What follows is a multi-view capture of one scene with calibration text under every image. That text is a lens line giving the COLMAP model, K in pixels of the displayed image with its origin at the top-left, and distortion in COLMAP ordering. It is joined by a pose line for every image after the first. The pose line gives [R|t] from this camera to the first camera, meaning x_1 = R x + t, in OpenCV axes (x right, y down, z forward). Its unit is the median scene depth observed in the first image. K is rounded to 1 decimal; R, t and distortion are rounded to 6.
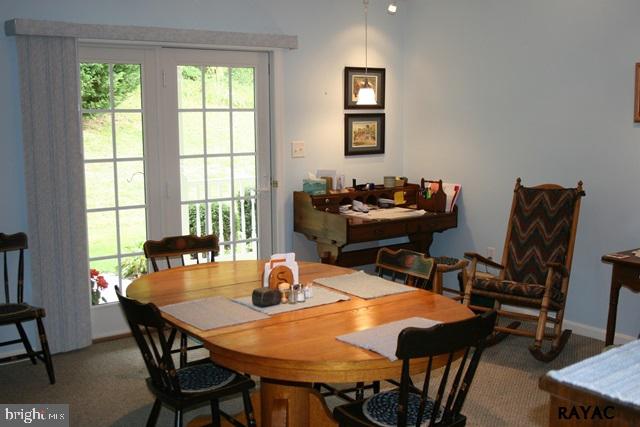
lens RADIAL K [[751.6, 0, 320.0], [0, 751.6, 213.5], [0, 0, 1]] dist [-0.021727, -0.010310]
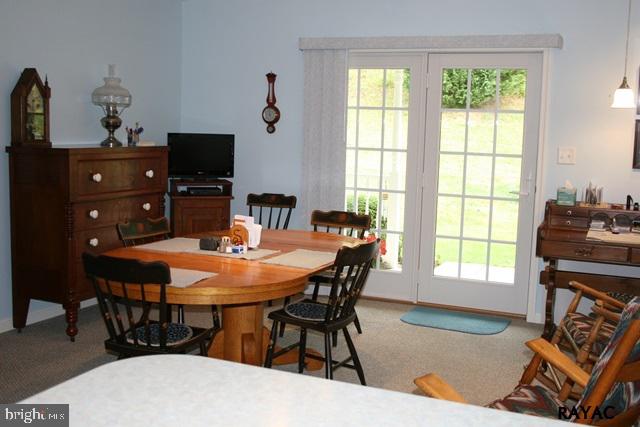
lens RADIAL K [[751.6, 0, 320.0], [0, 751.6, 213.5], [0, 0, 1]] dist [-0.021727, -0.010310]
pose [[0.501538, 0.130578, -0.855224, 0.624585], [-0.149791, 0.986720, 0.062812, -0.027465], [0.852069, 0.096602, 0.514438, 0.272737]]
